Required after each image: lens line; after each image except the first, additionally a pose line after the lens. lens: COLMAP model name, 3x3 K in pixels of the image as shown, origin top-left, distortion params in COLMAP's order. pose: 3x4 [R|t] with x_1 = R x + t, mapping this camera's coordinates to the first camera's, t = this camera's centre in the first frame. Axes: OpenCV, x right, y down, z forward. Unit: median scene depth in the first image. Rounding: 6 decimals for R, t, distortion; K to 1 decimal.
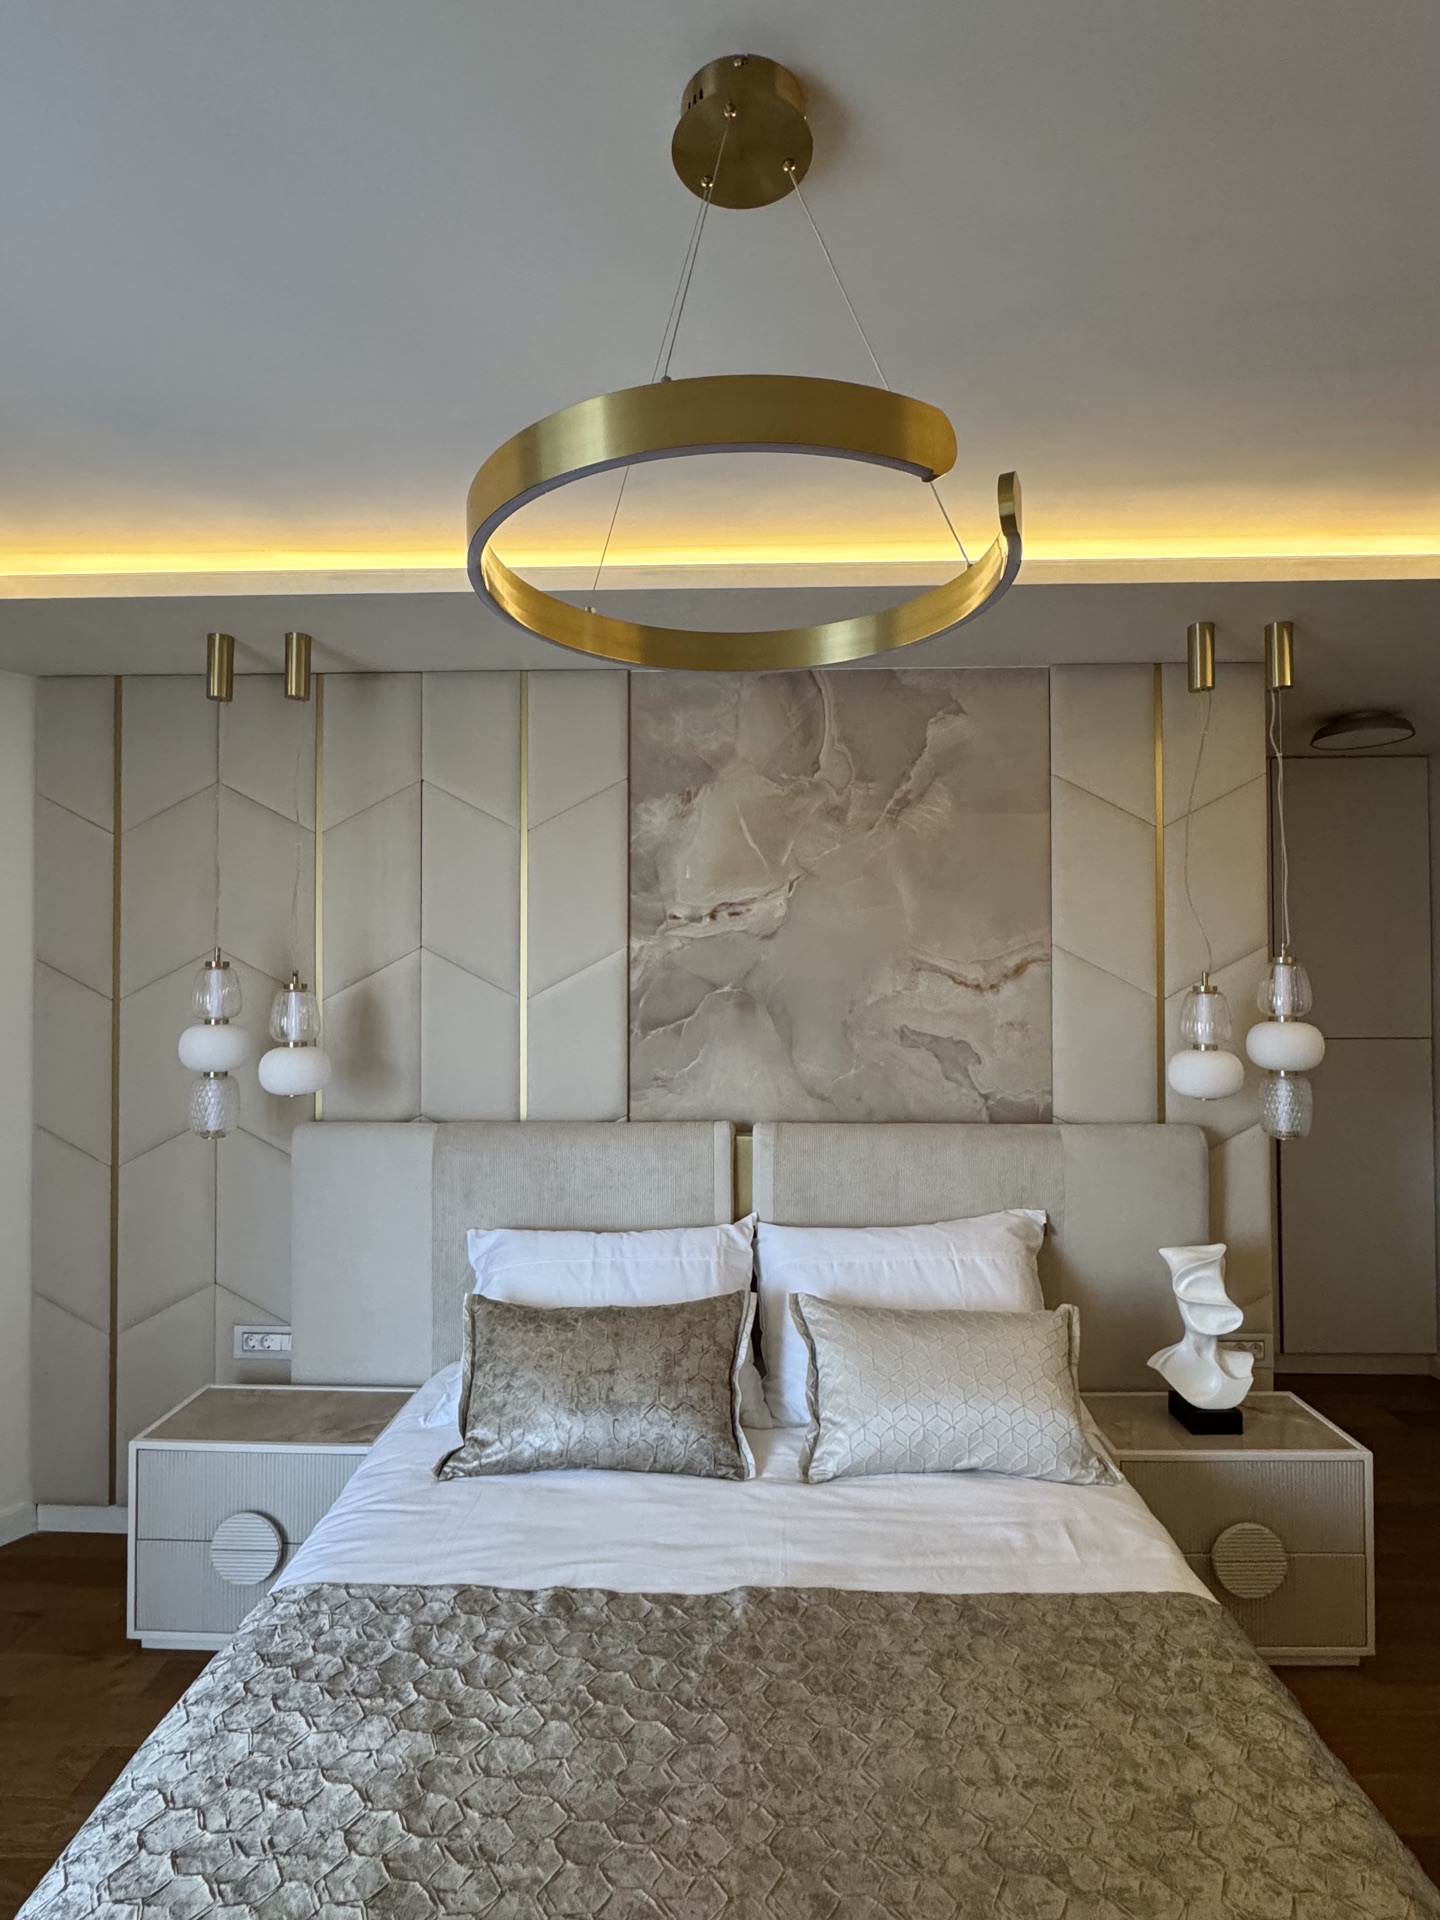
lens RADIAL K [[944.3, 0, 723.4], [0, 944.3, 973.4], [0, 0, 1]] dist [0.008126, -0.000659]
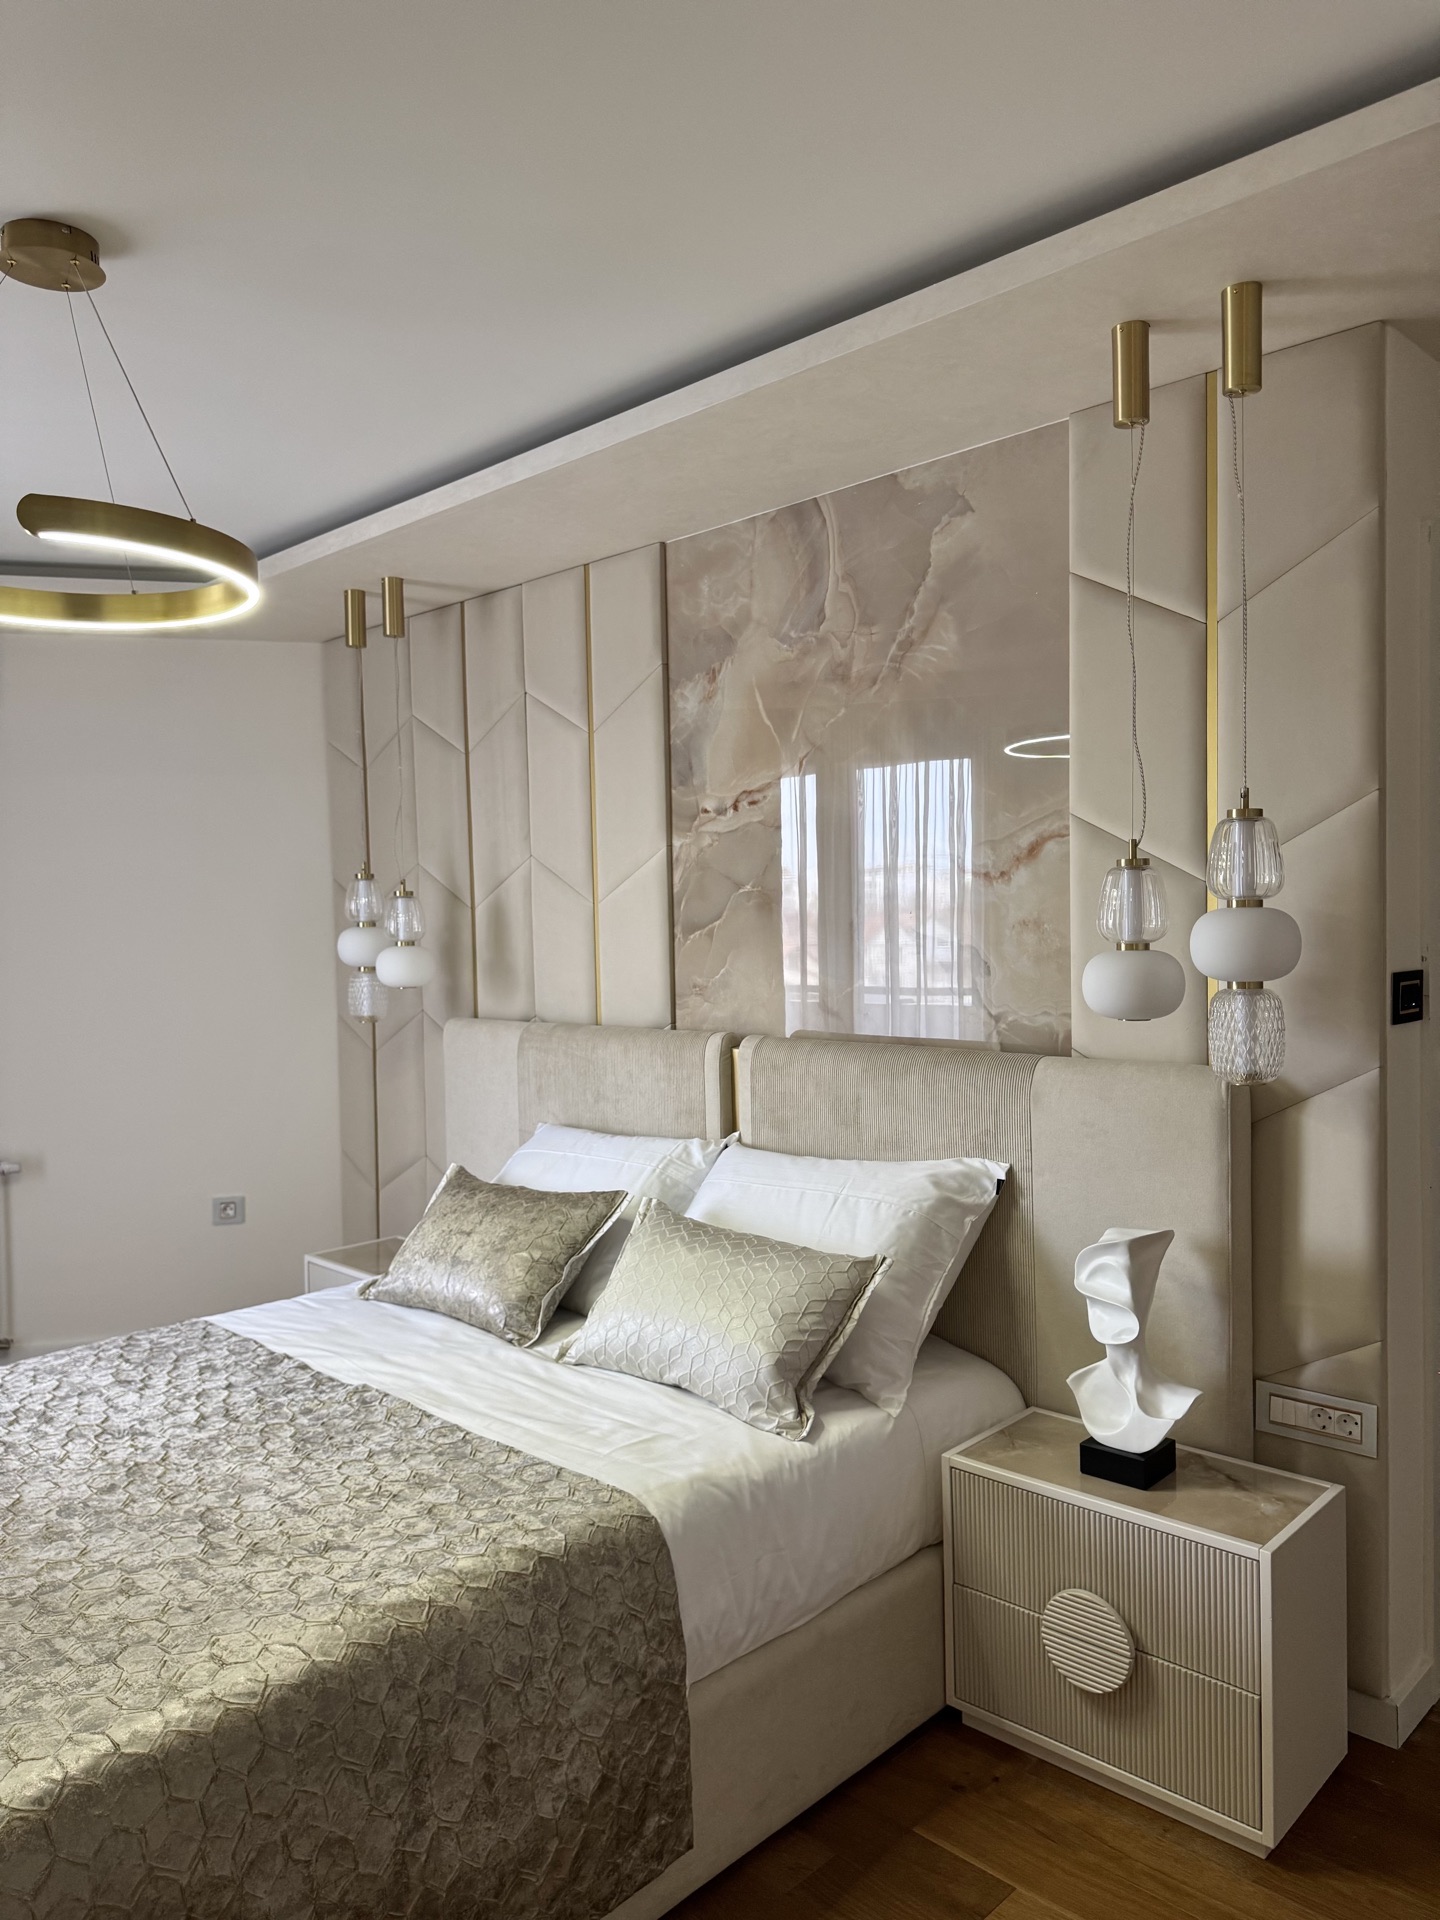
lens RADIAL K [[1350.0, 0, 741.1], [0, 1350.0, 989.3], [0, 0, 1]] dist [0.066393, -0.085135]
pose [[0.738491, 0.022000, -0.673905, 0.862938], [0.017541, 0.998502, 0.051819, 0.046173], [0.674036, -0.050089, 0.736999, 0.054973]]
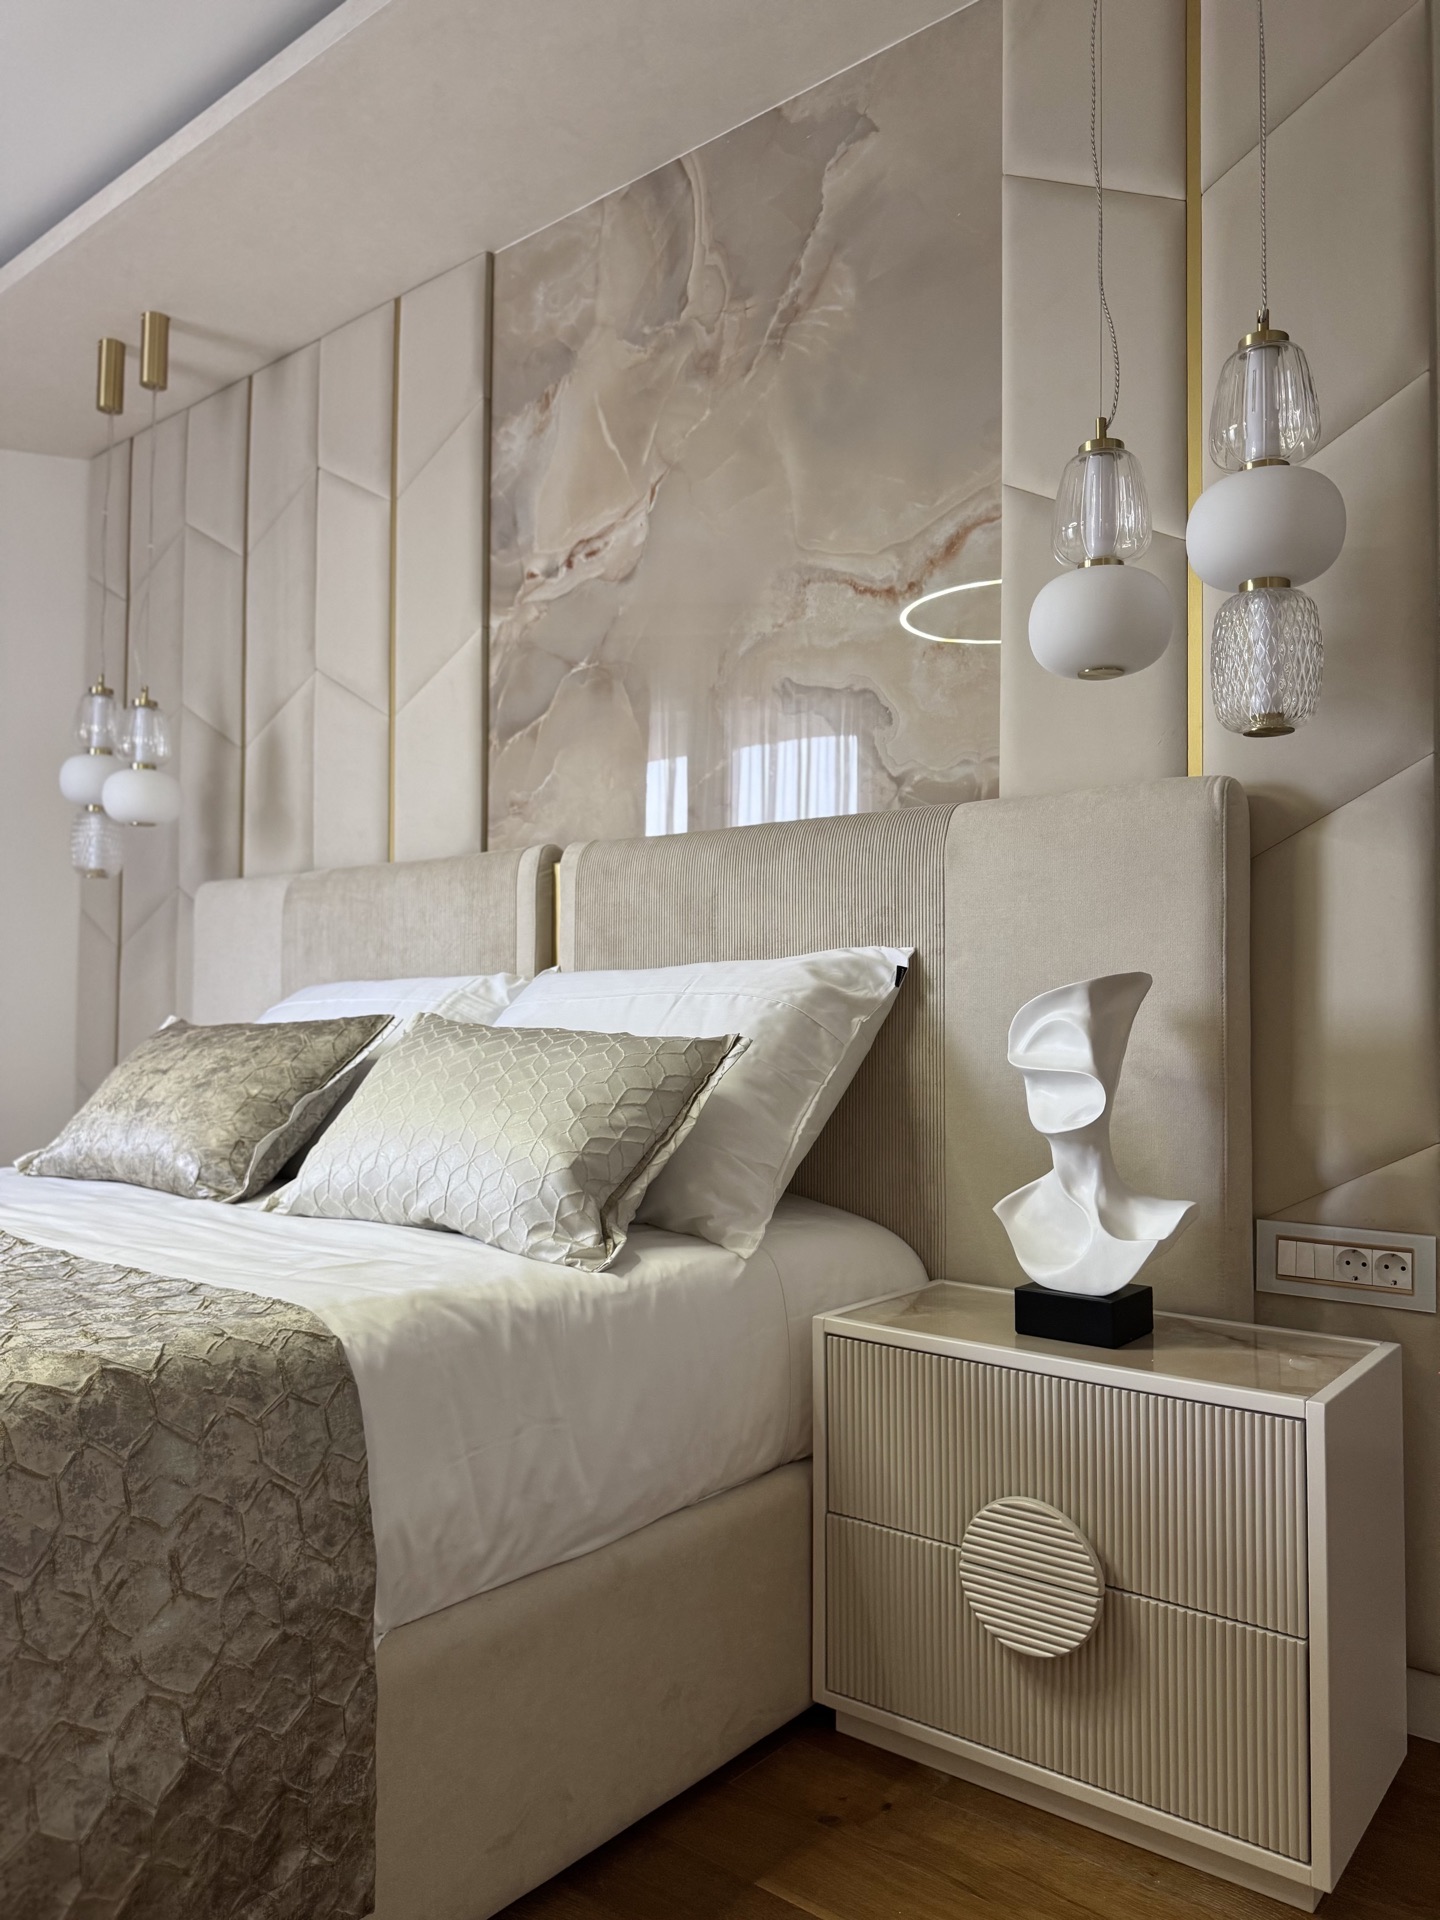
lens RADIAL K [[1350.0, 0, 740.7], [0, 1350.0, 987.4], [0, 0, 1]] dist [0.066393, -0.085135]
pose [[0.794627, -0.008808, -0.607034, 0.699727], [-0.011403, 0.999502, -0.029429, 0.282116], [0.606991, 0.030308, 0.794131, 0.293230]]
